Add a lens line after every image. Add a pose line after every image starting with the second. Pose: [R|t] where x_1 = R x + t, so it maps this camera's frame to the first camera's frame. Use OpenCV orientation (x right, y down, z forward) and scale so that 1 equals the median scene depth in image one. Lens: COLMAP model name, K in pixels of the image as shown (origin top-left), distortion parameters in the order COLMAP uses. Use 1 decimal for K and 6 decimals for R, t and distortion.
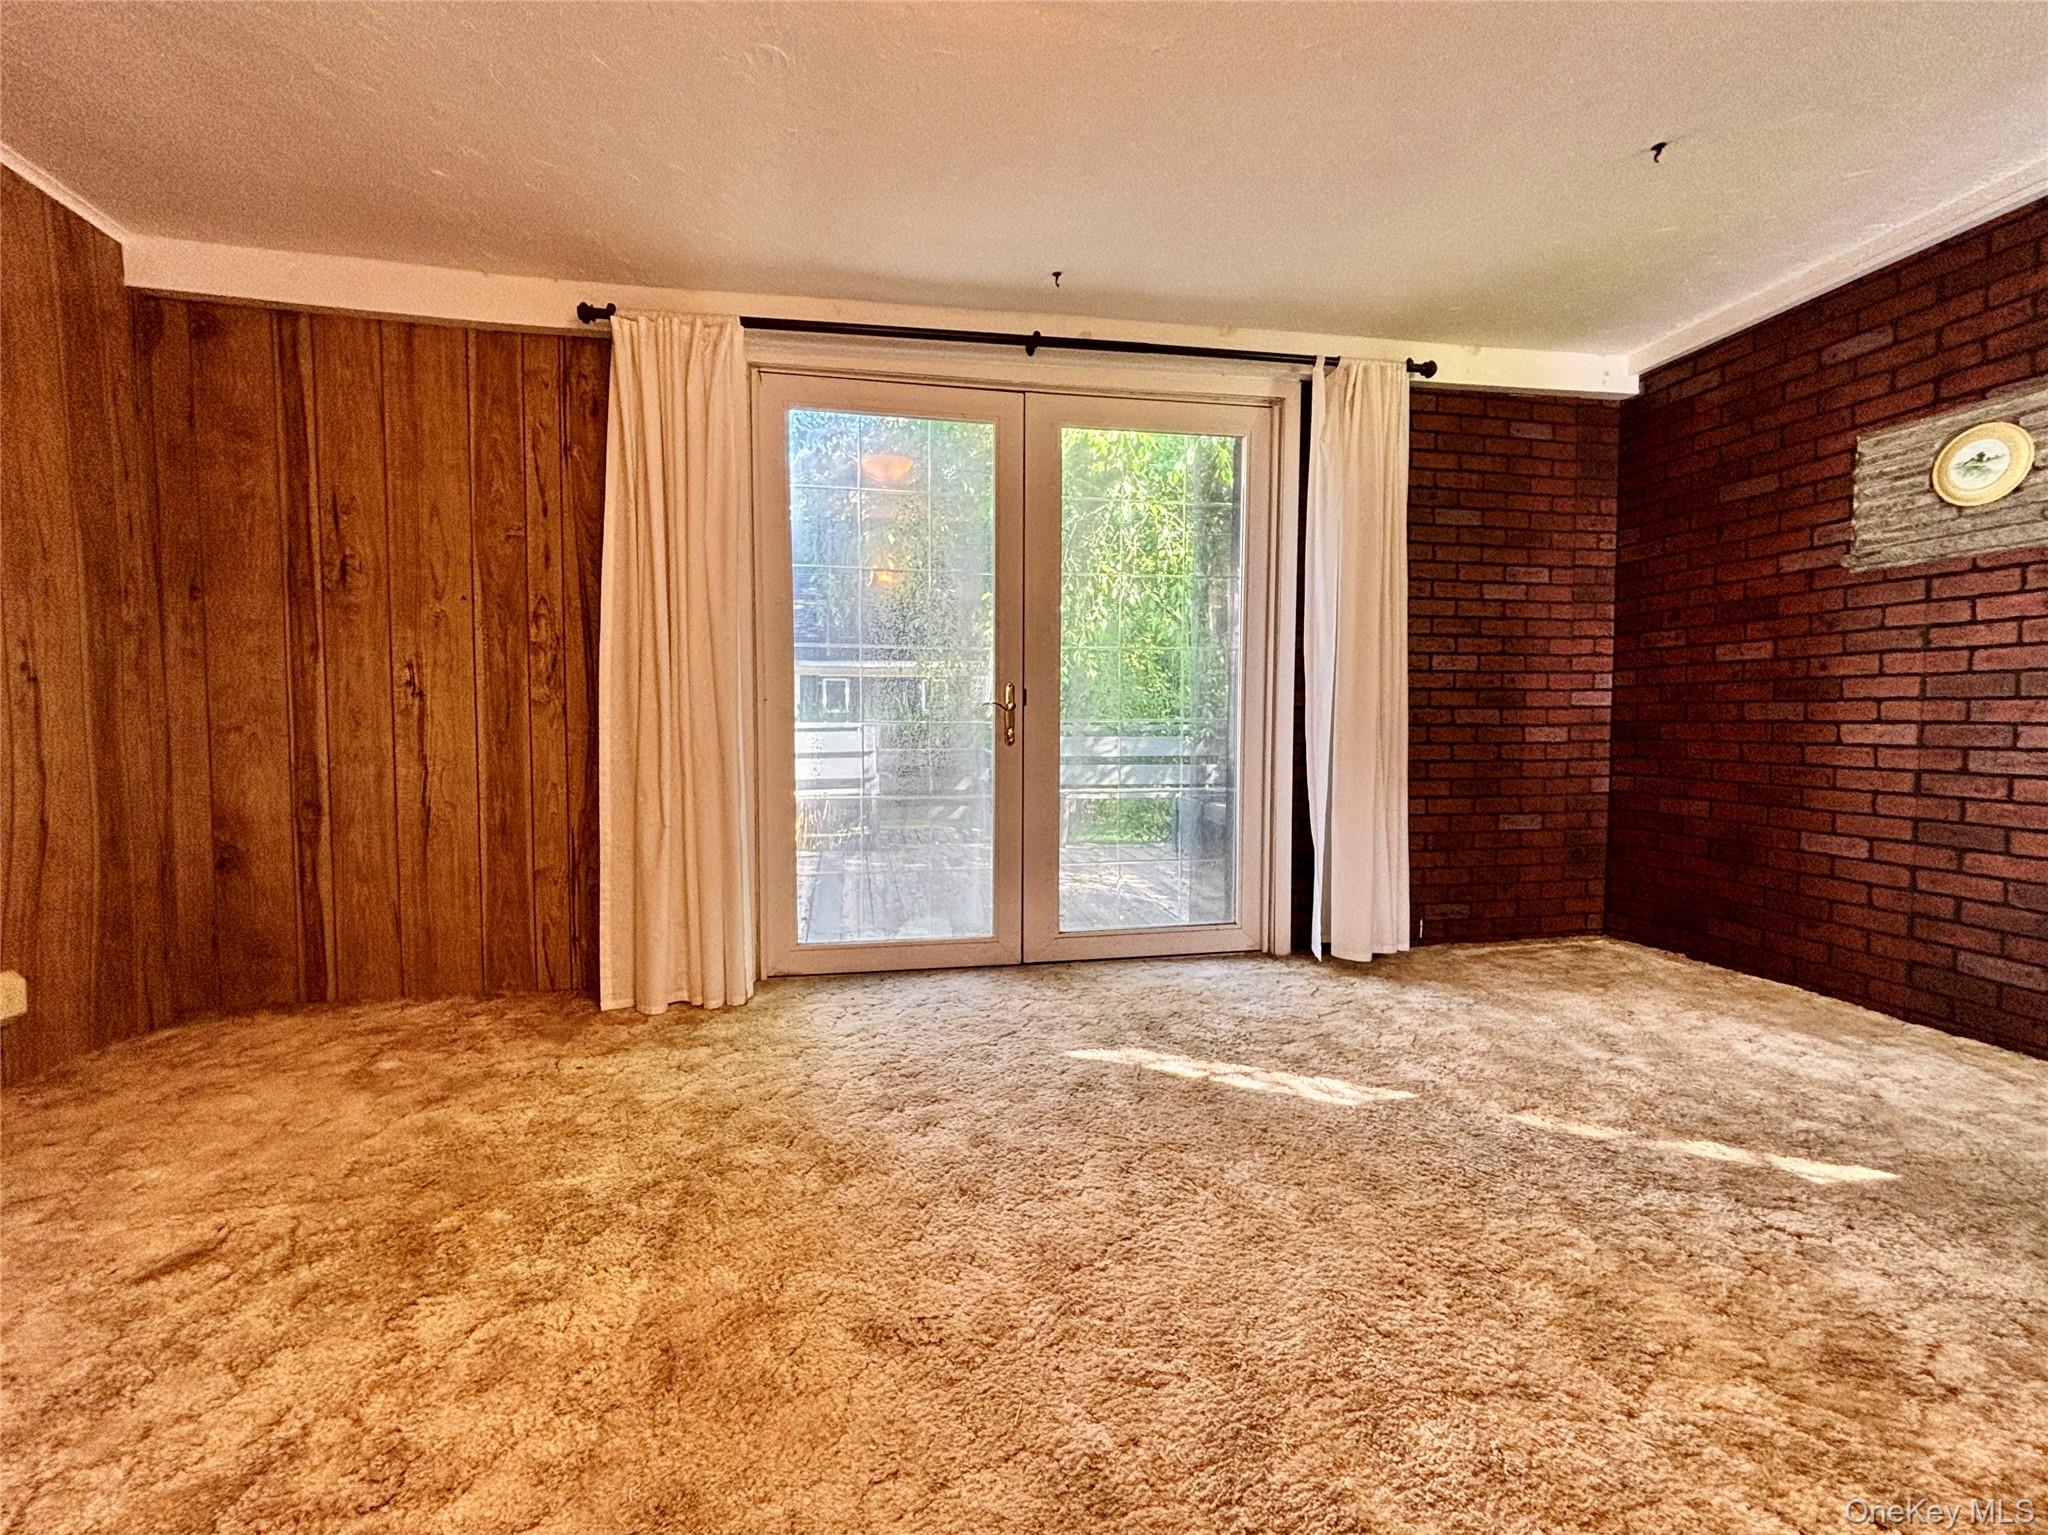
lens RADIAL K [[895.3, 0, 1025.0], [0, 895.3, 757.0], [0, 0, 1]] dist [-0.011418, 0.008736]
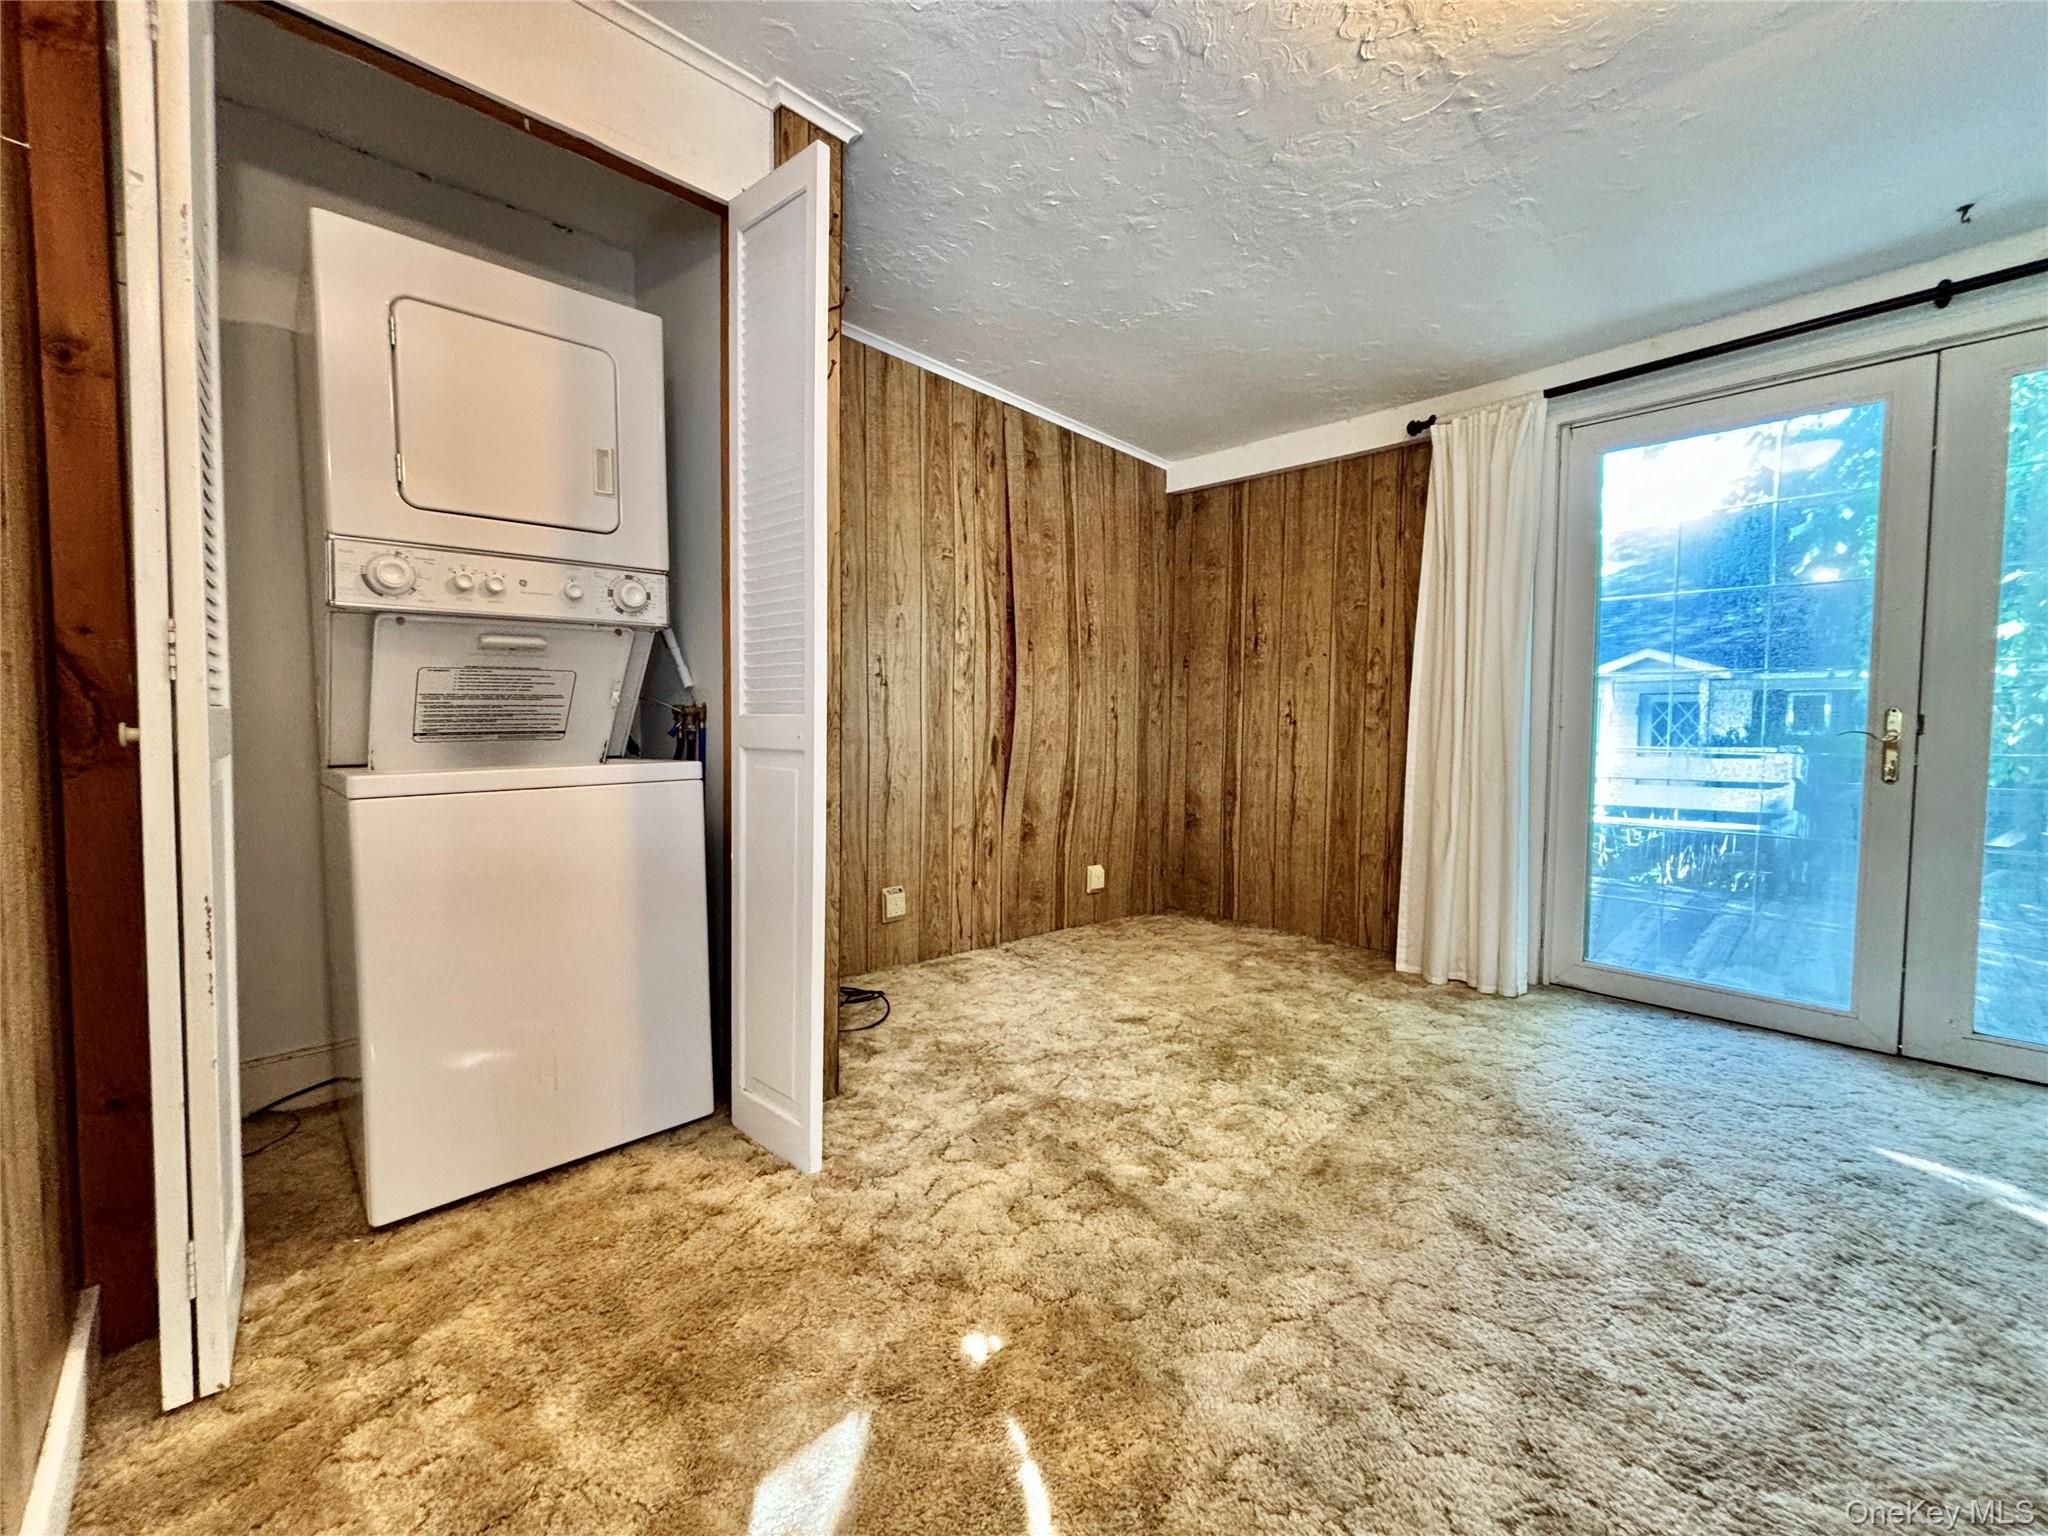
lens RADIAL K [[829.0, 0, 1024.9], [0, 829.0, 762.5], [0, 0, 1]] dist [-0.001444, -0.000120]
pose [[0.546609, 0.043583, -0.836253, 0.227631], [-0.054559, 0.998376, 0.016371, -0.003773], [0.835609, 0.036677, 0.548100, -0.110860]]
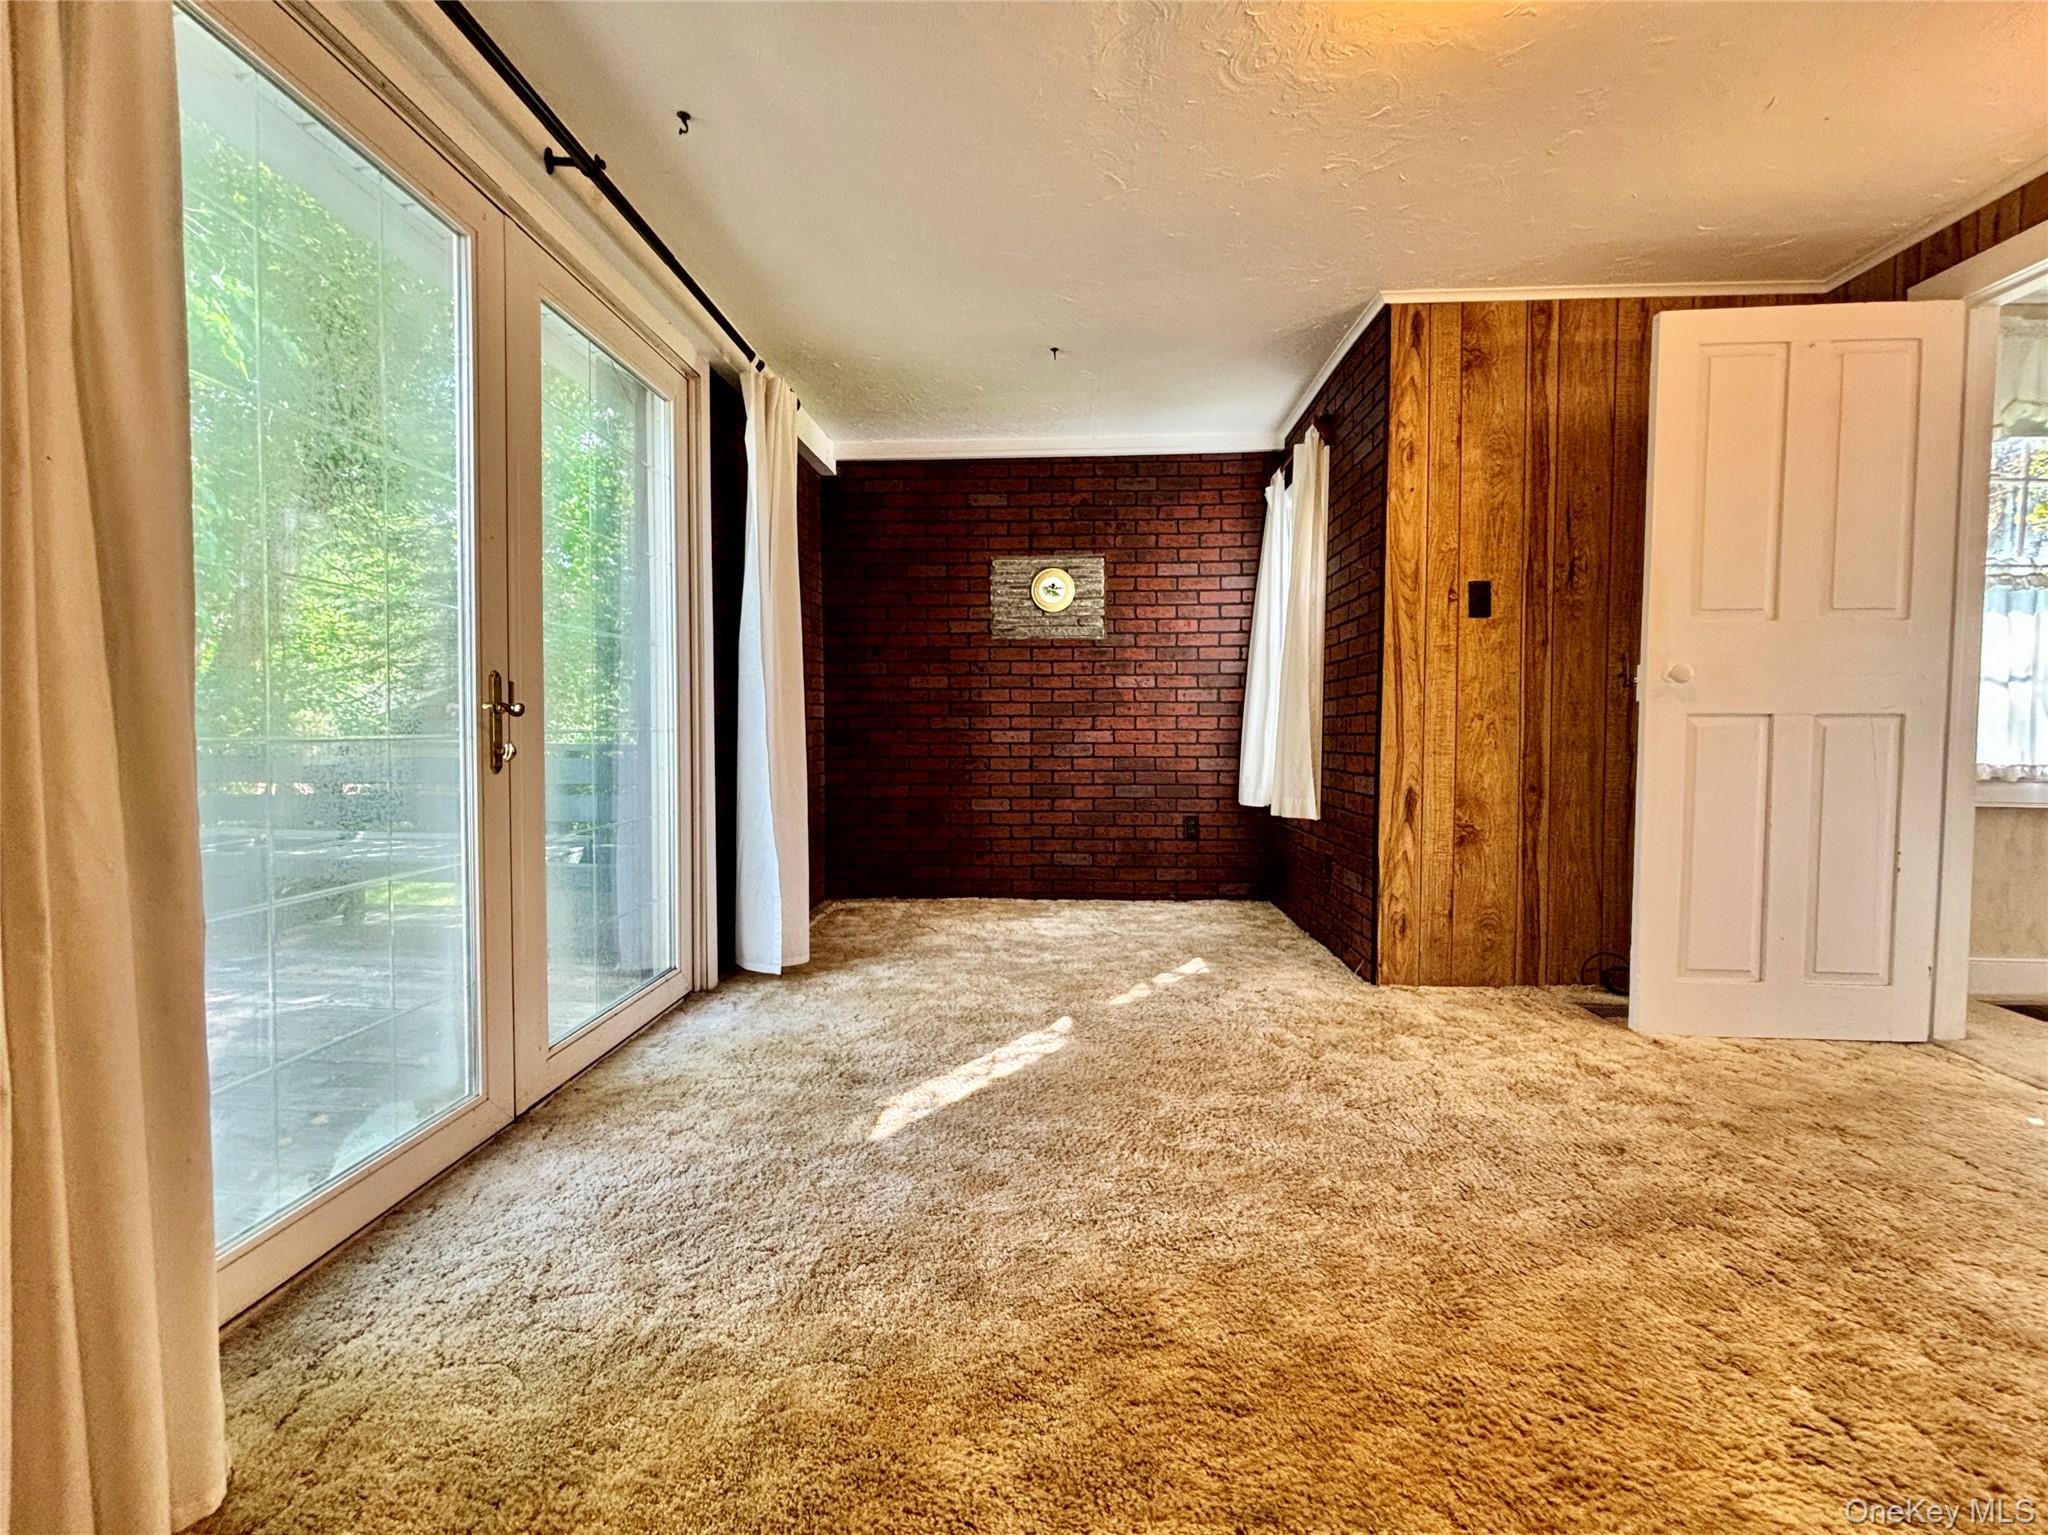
lens RADIAL K [[846.7, 0, 1026.3], [0, 846.7, 761.6], [0, 0, 1]] dist [0.053004, -0.000026]
pose [[0.234517, -0.047451, 0.970953, -0.627226], [0.043939, 0.998305, 0.038175, -0.039181], [-0.971119, 0.033710, 0.236204, 0.611730]]
